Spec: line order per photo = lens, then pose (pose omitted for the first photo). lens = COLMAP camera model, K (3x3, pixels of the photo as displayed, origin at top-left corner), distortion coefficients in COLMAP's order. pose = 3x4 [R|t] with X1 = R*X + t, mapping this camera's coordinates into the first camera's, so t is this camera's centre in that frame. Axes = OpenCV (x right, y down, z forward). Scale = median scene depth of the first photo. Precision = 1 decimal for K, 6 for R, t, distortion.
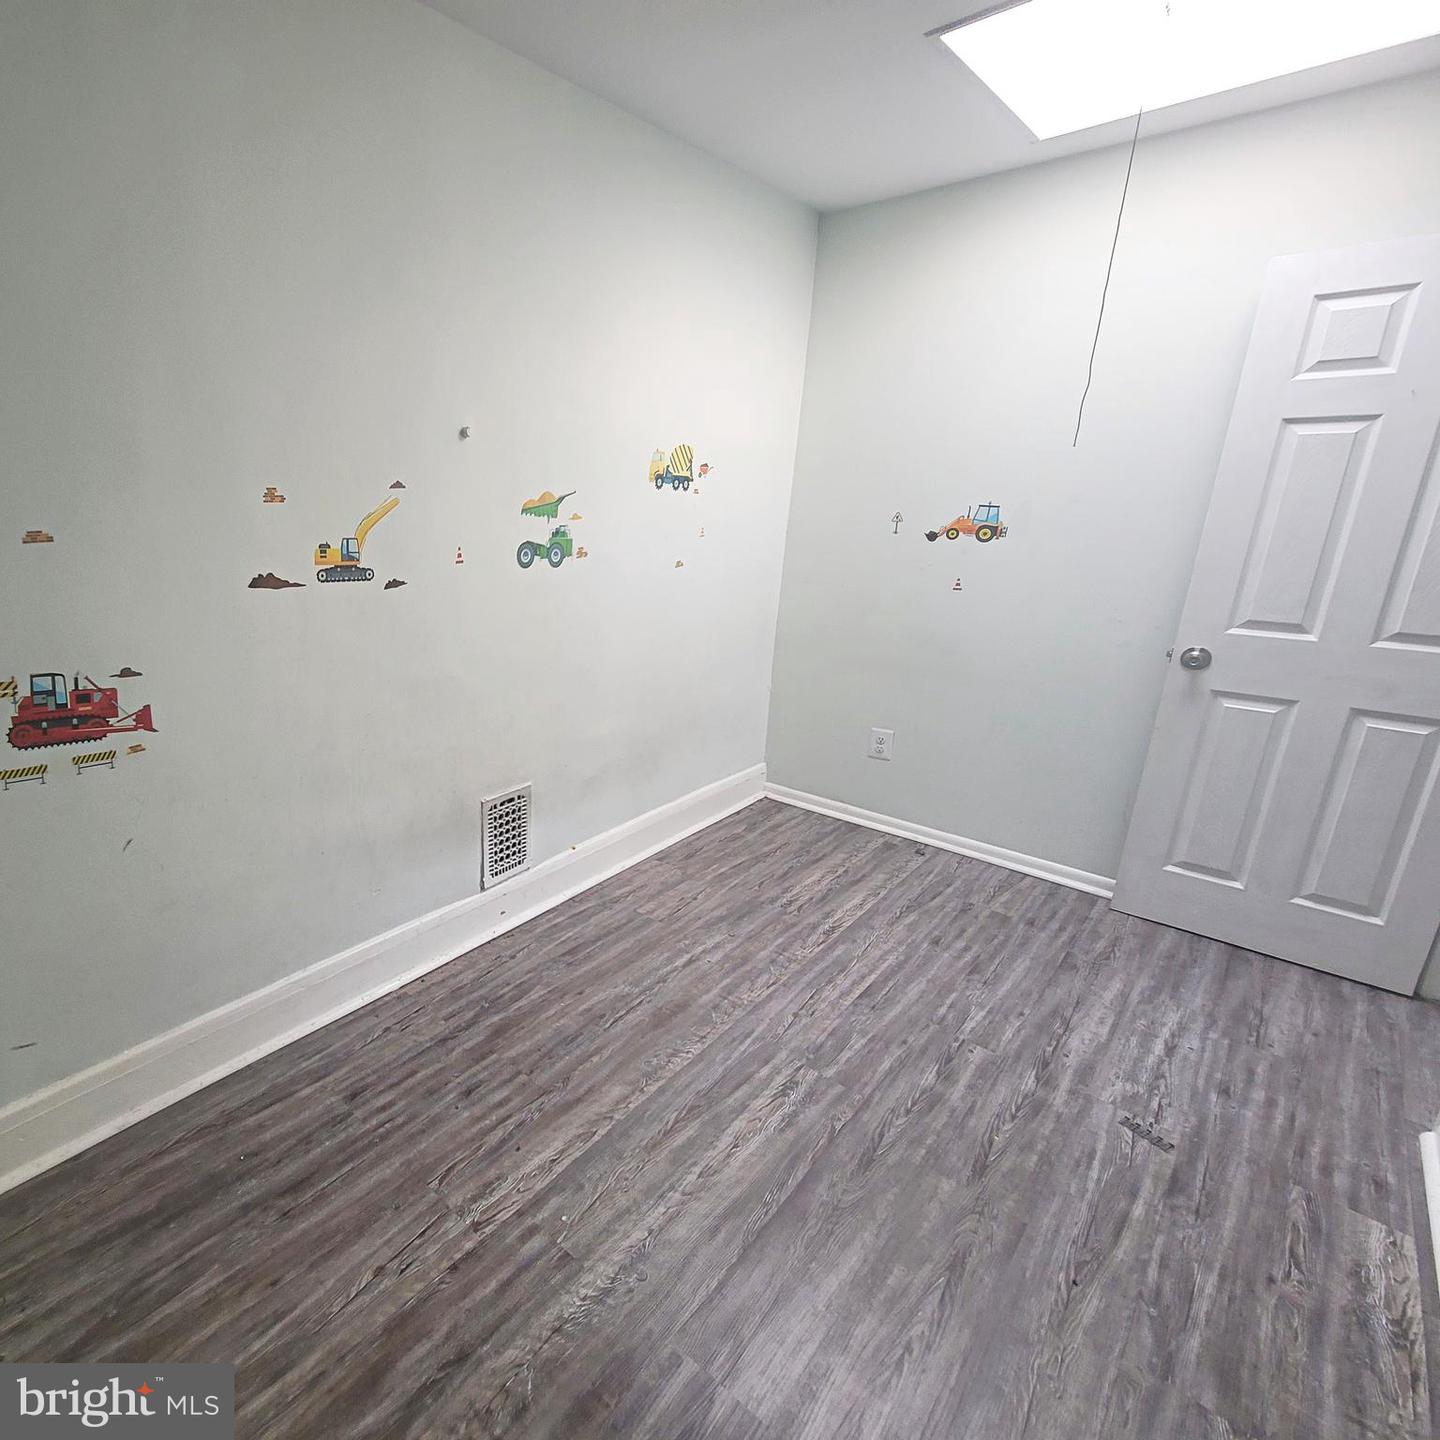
lens RADIAL K [[721.7, 0, 574.8], [0, 721.7, 714.7], [0, 0, 1]] dist [-0.007727, -0.000850]
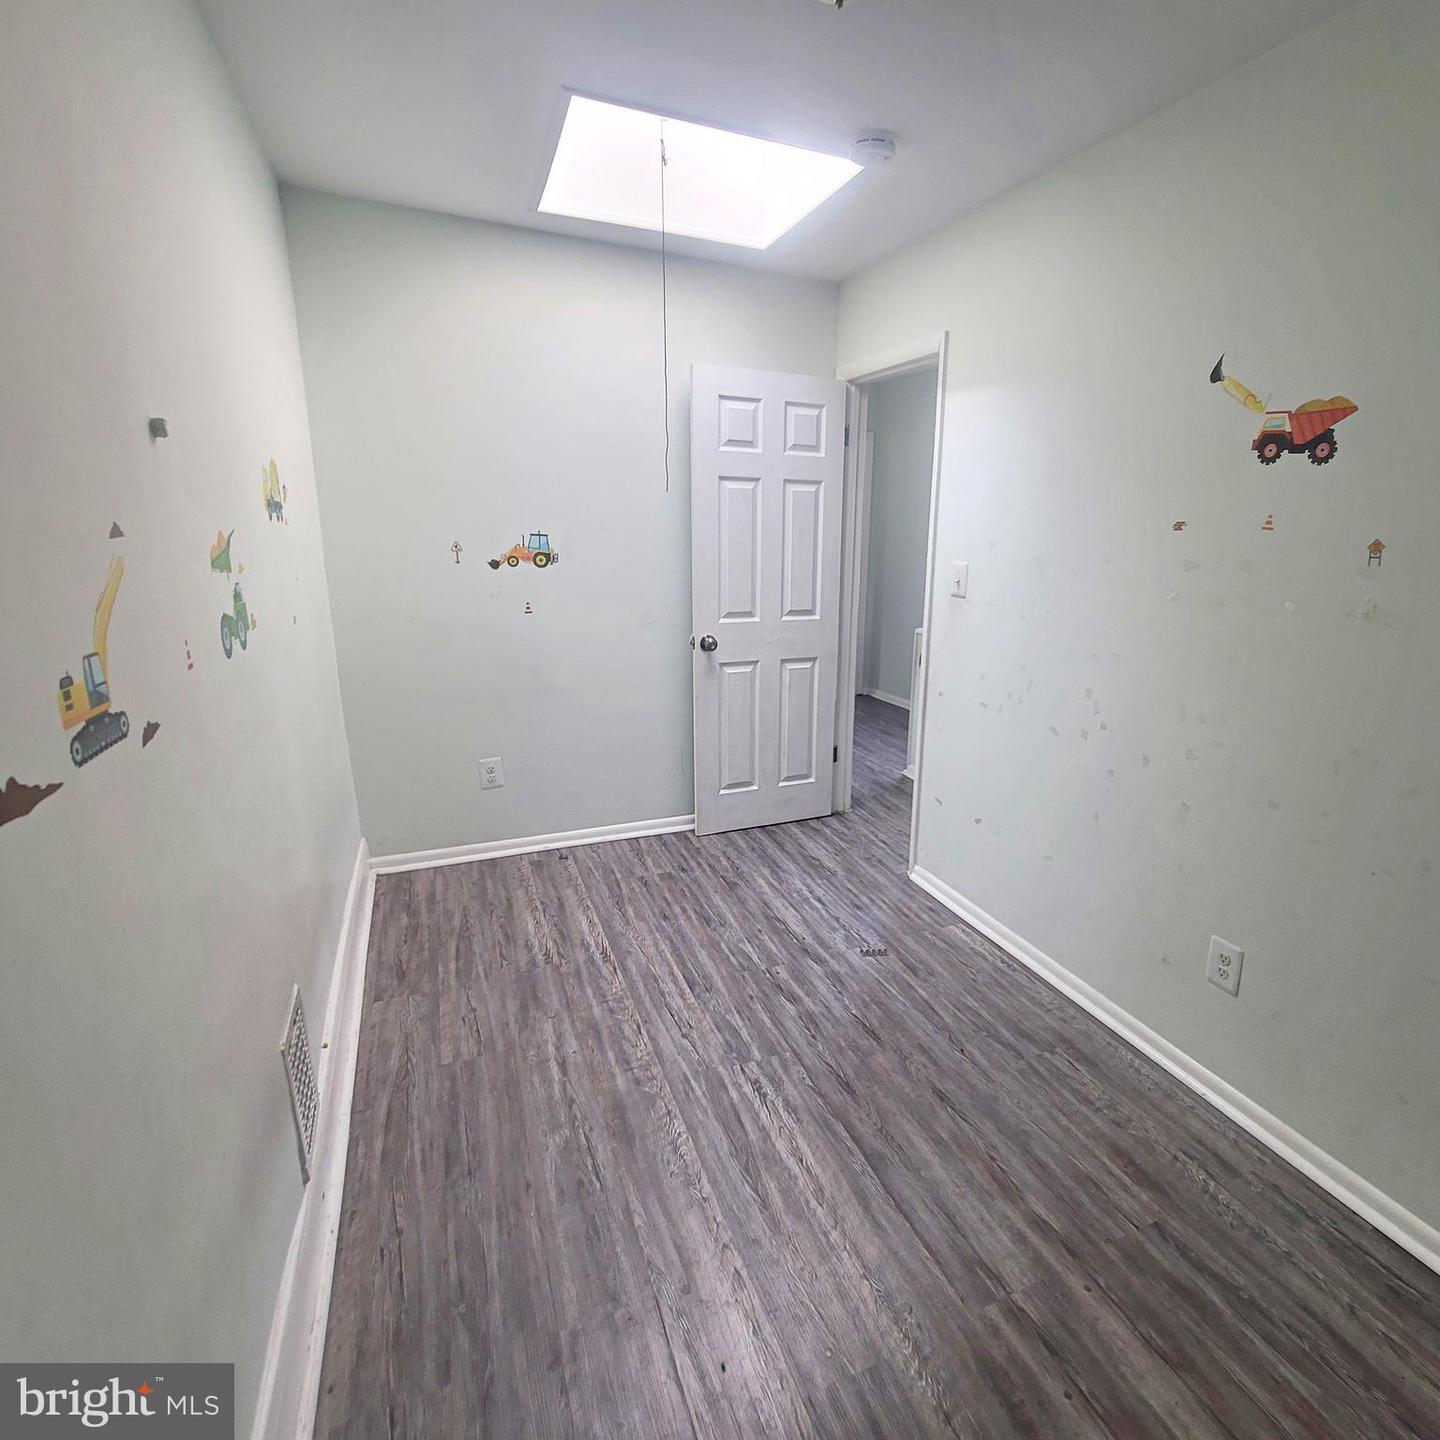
lens RADIAL K [[721.9, 0, 720.0], [0, 721.9, 720.0], [0, 0, 1]] dist [-0.001452, -0.001510]
pose [[0.438143, -0.235371, 0.867543, -0.425323], [0.240552, 0.960613, 0.139133, -0.138626], [-0.866121, 0.147729, 0.477505, 0.363217]]
